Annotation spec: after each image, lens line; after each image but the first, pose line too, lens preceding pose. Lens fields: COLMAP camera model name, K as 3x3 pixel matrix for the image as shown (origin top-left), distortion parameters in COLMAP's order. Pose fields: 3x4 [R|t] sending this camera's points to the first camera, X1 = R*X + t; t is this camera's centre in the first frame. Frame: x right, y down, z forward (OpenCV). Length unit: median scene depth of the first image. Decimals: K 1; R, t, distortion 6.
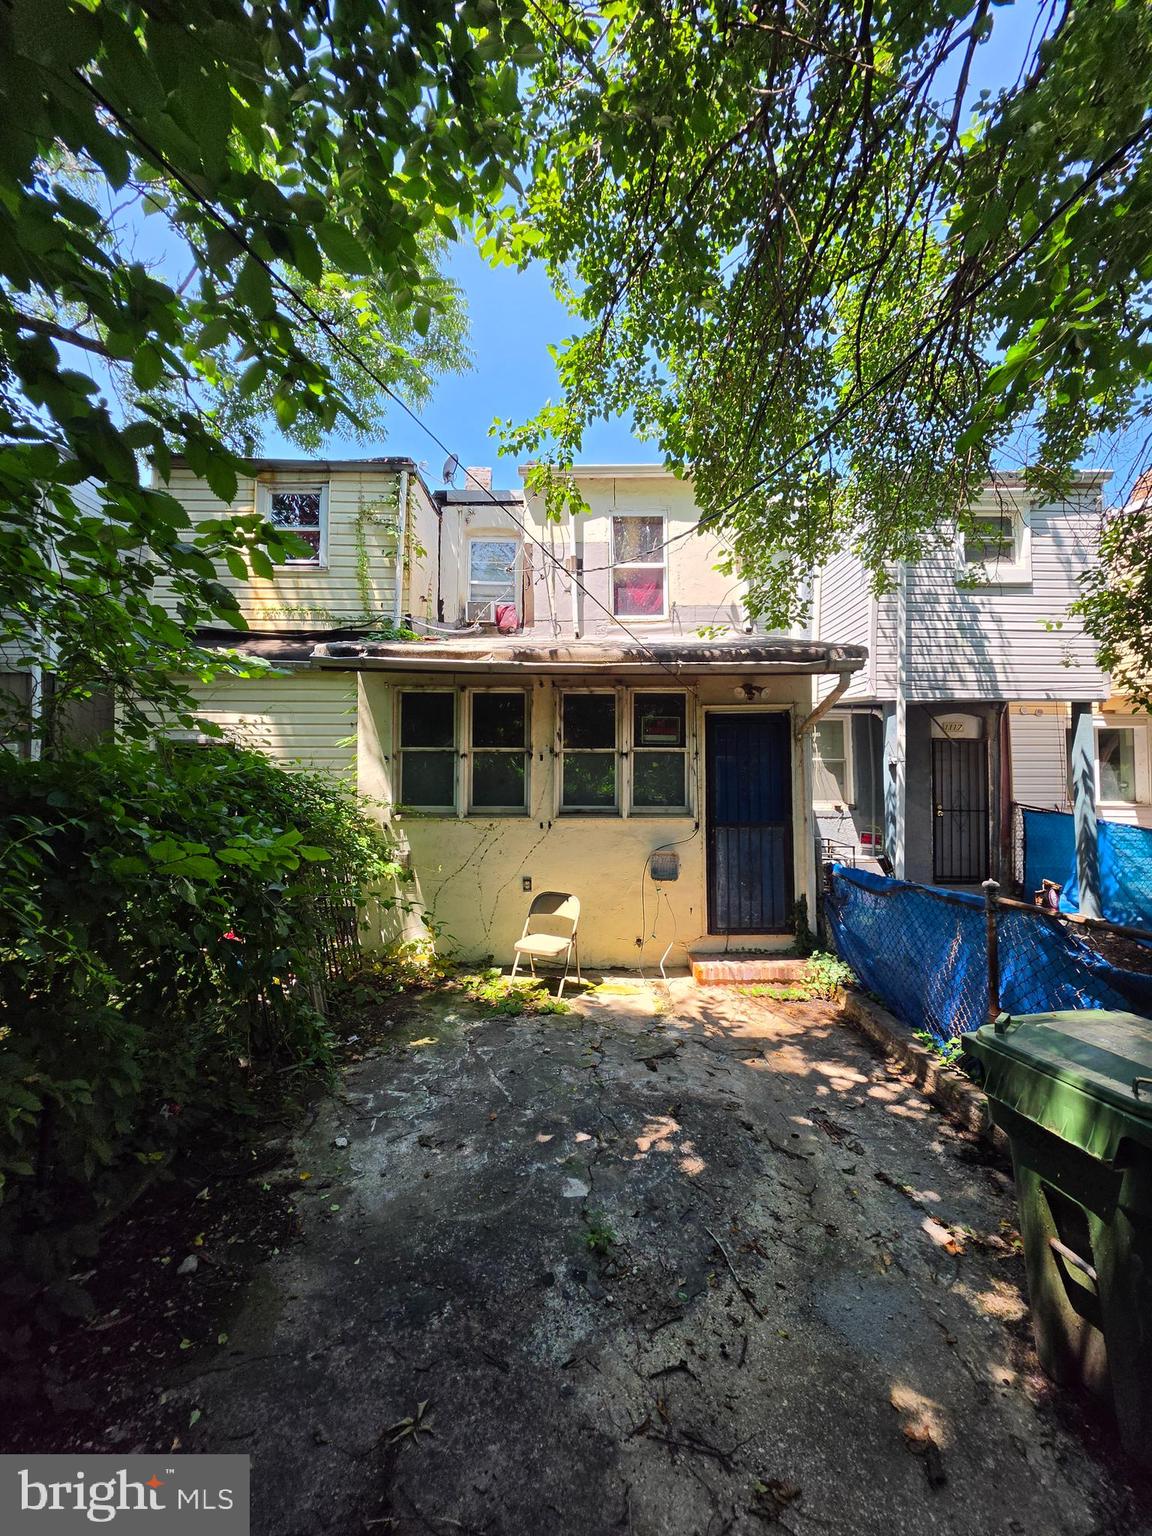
lens RADIAL K [[614.0, 0, 584.6], [0, 614.0, 764.4], [0, 0, 1]] dist [0.000718, 0.000225]
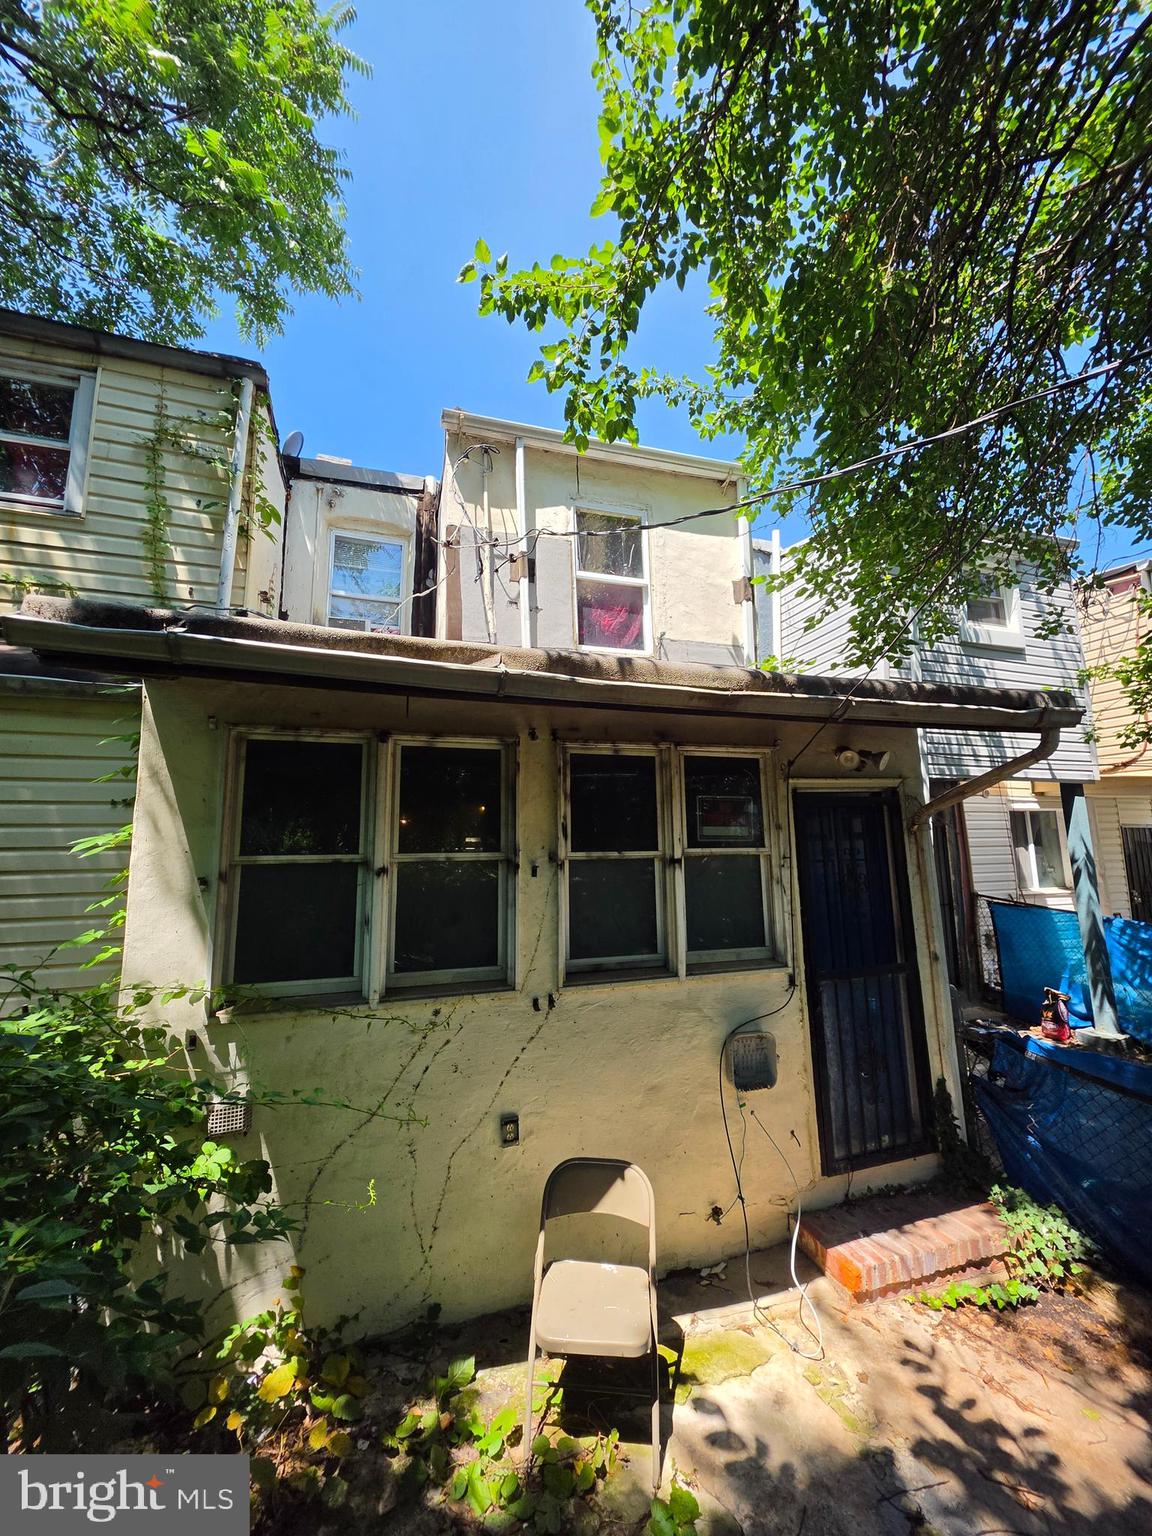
lens RADIAL K [[614.0, 0, 578.7], [0, 614.0, 770.0], [0, 0, 1]] dist [0.000718, 0.000225]
pose [[0.955771, 0.022388, 0.293258, -0.190190], [0.010680, 0.993799, -0.110678, -0.038402], [-0.293917, 0.108915, 0.949605, 0.472804]]
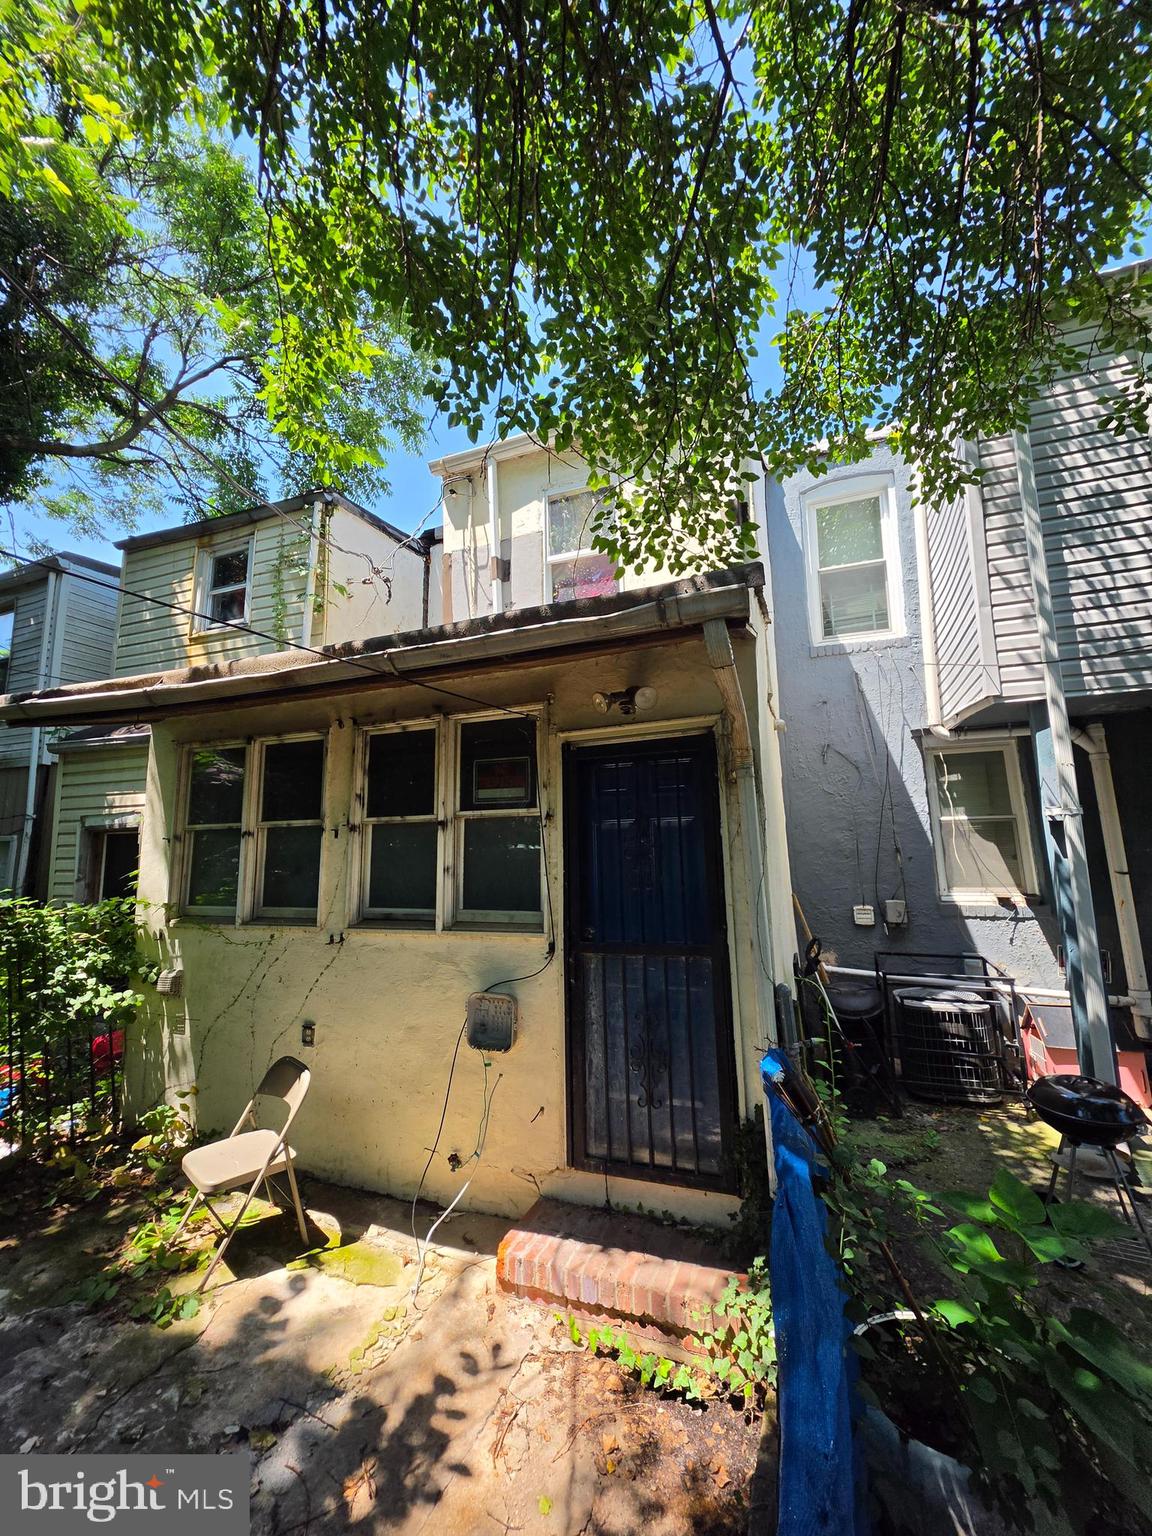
lens RADIAL K [[614.0, 0, 584.2], [0, 614.0, 760.9], [0, 0, 1]] dist [0.000718, 0.000225]
pose [[0.927087, -0.076295, -0.367001, 0.422538], [0.030053, 0.991044, -0.130111, 0.005687], [0.373641, 0.109594, 0.921076, 0.481472]]
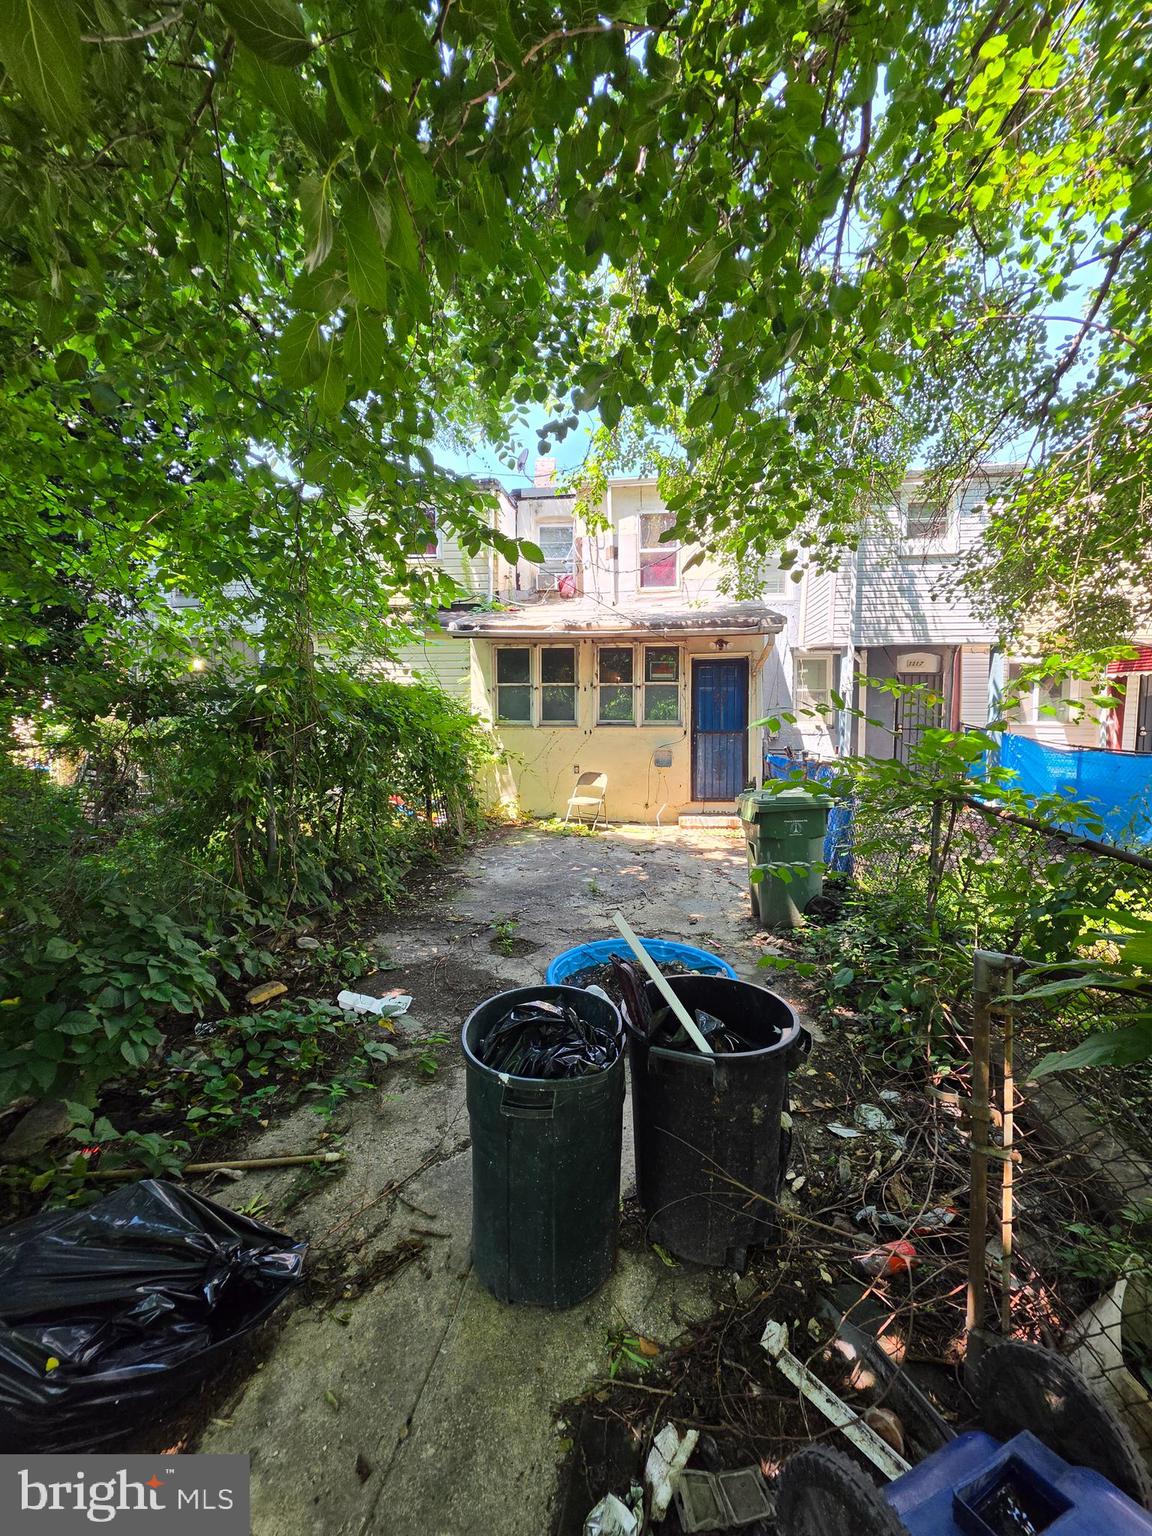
lens RADIAL K [[614.0, 0, 586.7], [0, 614.0, 761.7], [0, 0, 1]] dist [0.000718, 0.000225]
pose [[0.993587, 0.005884, -0.112917, 0.111000], [0.005598, 0.994860, 0.101101, 0.014509], [0.112932, -0.101085, 0.988447, -0.563354]]
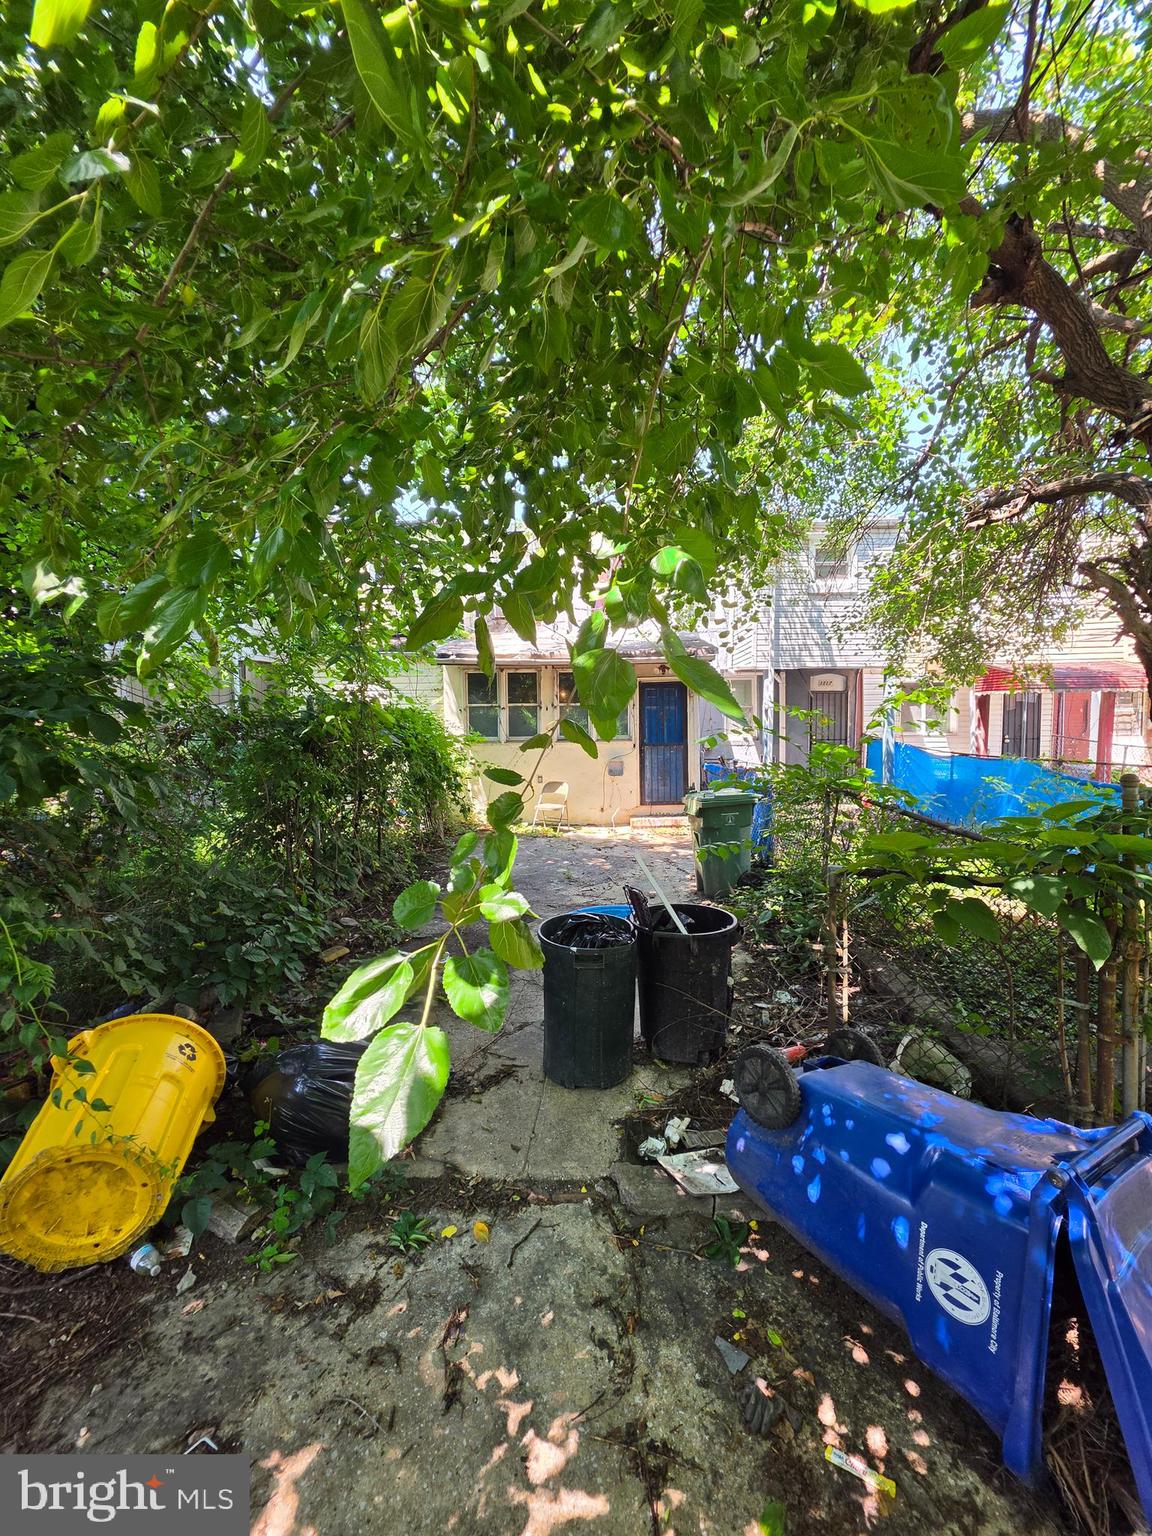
lens RADIAL K [[614.0, 0, 586.1], [0, 614.0, 772.0], [0, 0, 1]] dist [0.000718, 0.000225]
pose [[0.999883, -0.012918, -0.008209, 0.056073], [0.013665, 0.995032, 0.098617, -0.002855], [0.006894, -0.098717, 0.995092, -0.786257]]
